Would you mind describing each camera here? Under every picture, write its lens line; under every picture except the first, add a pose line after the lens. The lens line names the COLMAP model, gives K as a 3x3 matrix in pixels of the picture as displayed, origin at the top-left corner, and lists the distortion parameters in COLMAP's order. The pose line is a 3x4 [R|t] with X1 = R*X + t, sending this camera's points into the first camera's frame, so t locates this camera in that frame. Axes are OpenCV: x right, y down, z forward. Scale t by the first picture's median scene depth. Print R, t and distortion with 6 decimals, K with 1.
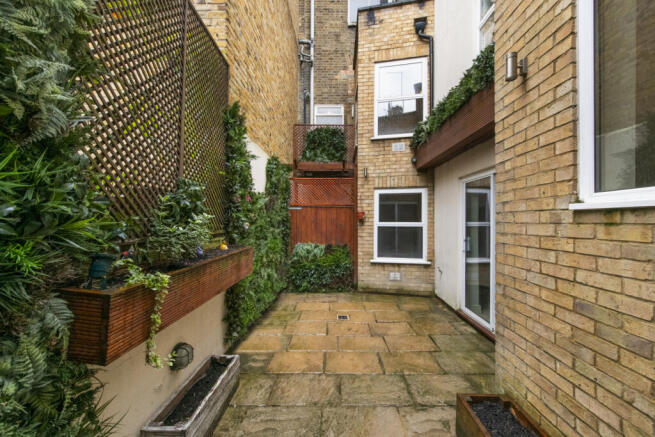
lens RADIAL K [[254.5, 0, 330.4], [0, 254.5, 212.6], [0, 0, 1]] dist [0.002038, 0.000139]
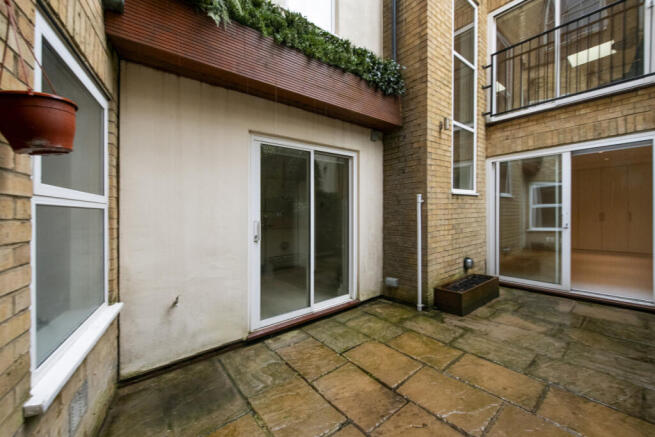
lens RADIAL K [[254.5, 0, 330.4], [0, 254.5, 212.6], [0, 0, 1]] dist [0.002038, 0.000139]
pose [[-0.635145, 0.000230, 0.772393, -0.265940], [-0.009485, 0.999922, -0.008098, 0.162371], [-0.772335, -0.012470, -0.635093, 2.645459]]
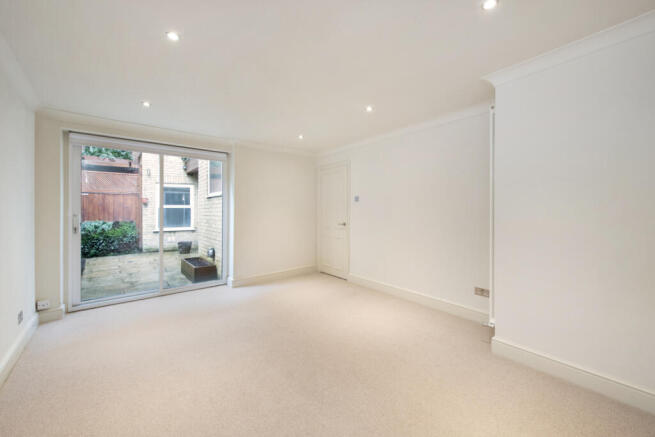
lens RADIAL K [[254.5, 0, 330.4], [0, 254.5, 212.6], [0, 0, 1]] dist [0.002038, 0.000139]
pose [[0.748464, -0.005671, 0.663151, -0.054630], [-0.010575, 0.999734, 0.020485, 0.038883], [-0.663091, -0.022345, 0.748205, -0.808169]]
